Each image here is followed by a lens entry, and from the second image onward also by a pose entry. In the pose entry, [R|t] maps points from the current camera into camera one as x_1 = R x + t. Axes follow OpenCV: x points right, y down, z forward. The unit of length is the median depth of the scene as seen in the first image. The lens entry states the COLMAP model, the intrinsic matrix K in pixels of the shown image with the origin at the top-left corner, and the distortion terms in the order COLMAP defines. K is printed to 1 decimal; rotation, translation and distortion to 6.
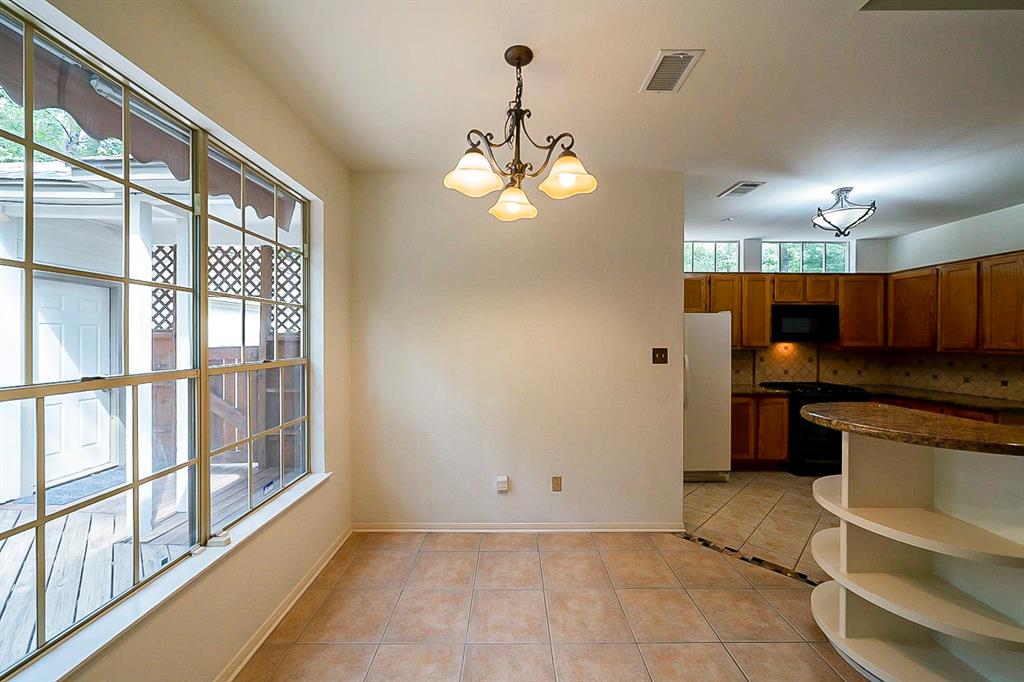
lens RADIAL K [[393.0, 0, 511.6], [0, 393.0, 339.5], [0, 0, 1]] dist [-0.000804, -0.000133]
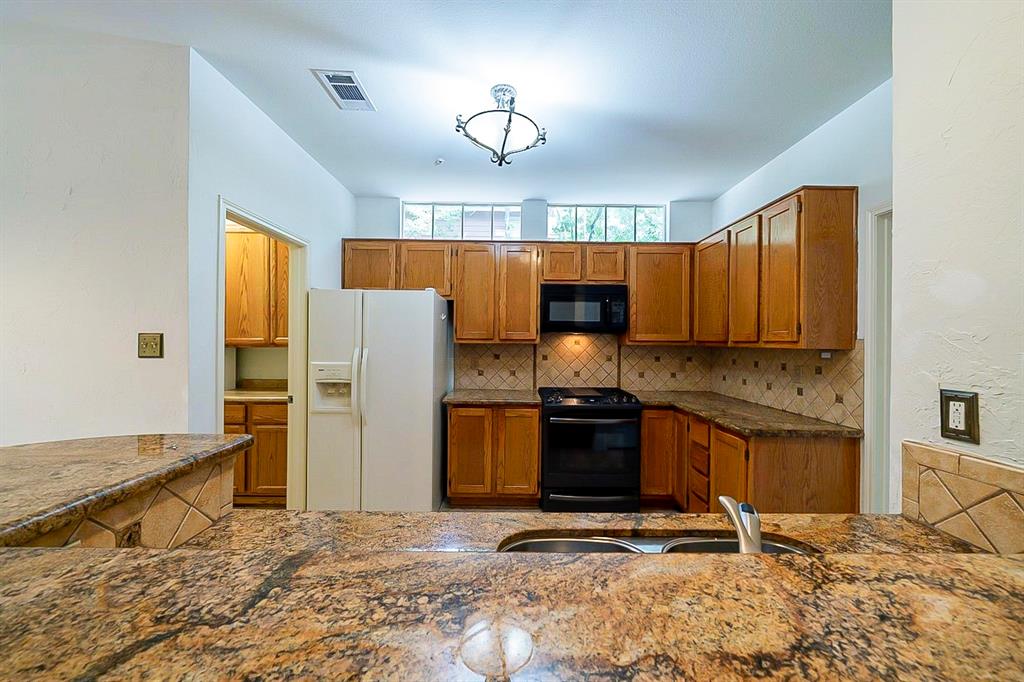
lens RADIAL K [[393.0, 0, 511.6], [0, 393.0, 339.5], [0, 0, 1]] dist [-0.000804, -0.000133]
pose [[0.999980, 0.005999, 0.001864, 0.666278], [-0.005993, 0.999976, -0.003502, 0.022383], [-0.001885, 0.003491, 0.999992, 0.275008]]
